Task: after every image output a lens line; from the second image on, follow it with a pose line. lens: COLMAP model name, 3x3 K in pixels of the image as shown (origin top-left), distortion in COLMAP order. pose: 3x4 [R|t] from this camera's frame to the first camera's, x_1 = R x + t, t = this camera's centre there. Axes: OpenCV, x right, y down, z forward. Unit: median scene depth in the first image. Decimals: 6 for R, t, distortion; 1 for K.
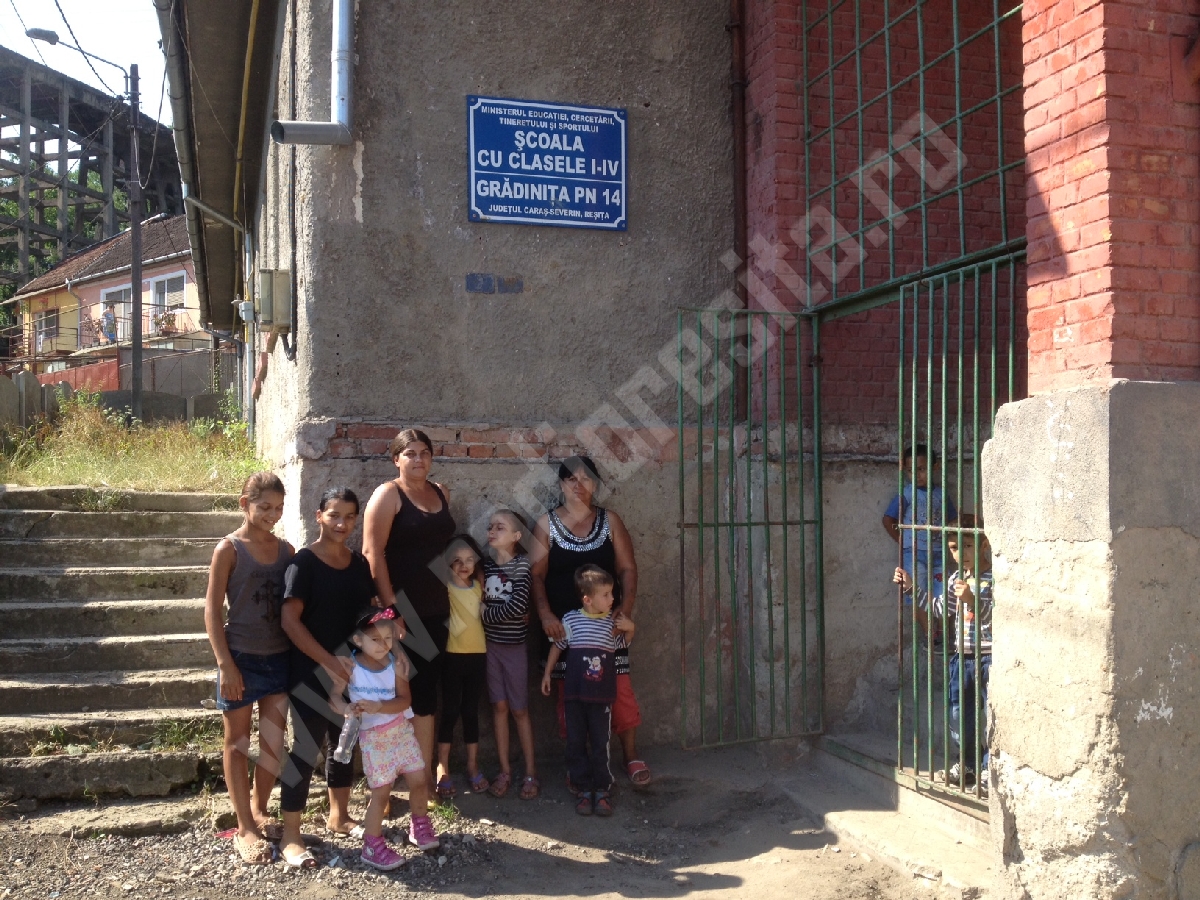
lens RADIAL K [[1138.9, 0, 586.6], [0, 1138.9, 424.4], [0, 0, 1]] dist [0.261982, -0.649917]
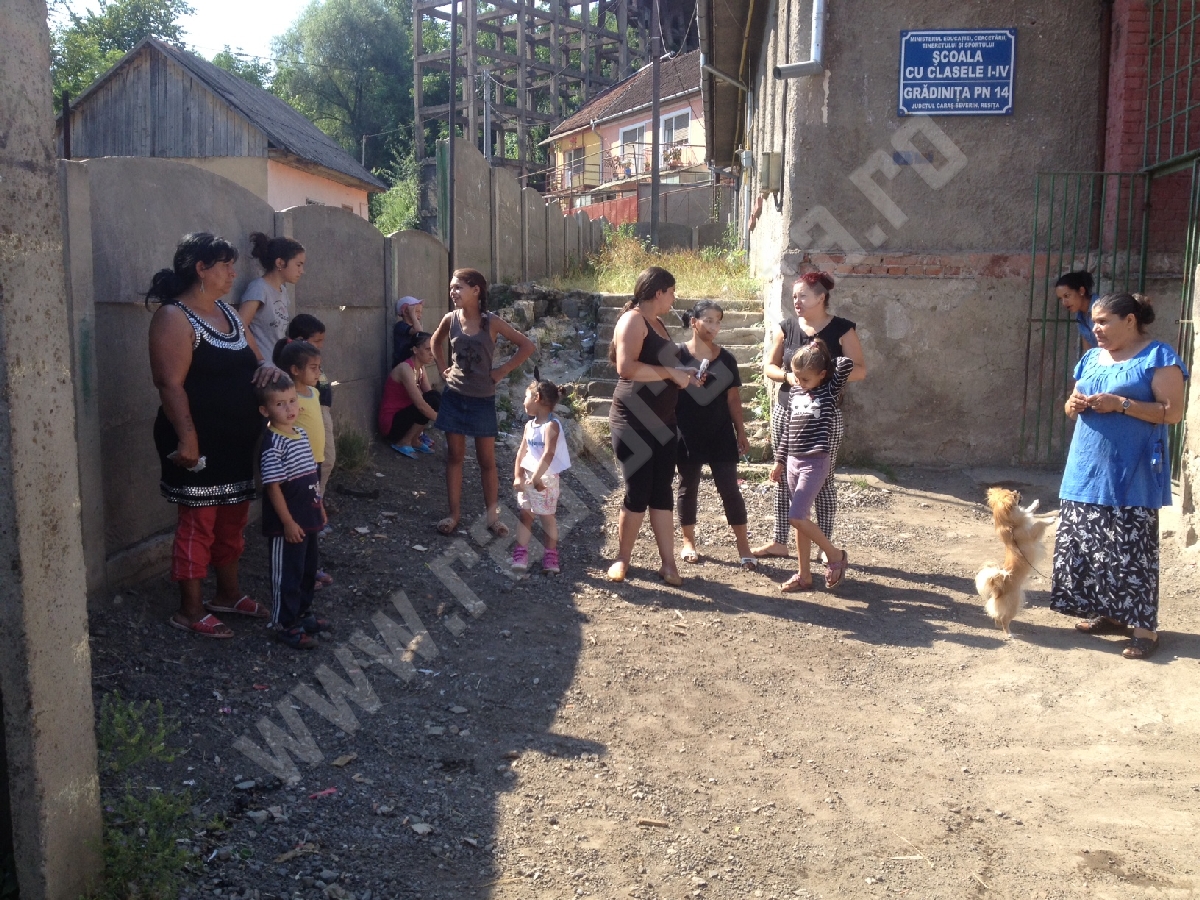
lens RADIAL K [[1138.9, 0, 586.6], [0, 1138.9, 424.4], [0, 0, 1]] dist [0.261982, -0.649917]
pose [[0.915865, 0.059336, -0.397076, 0.150934], [0.001326, 0.988566, 0.150782, -0.007676], [0.401483, -0.138622, 0.905315, -0.588169]]
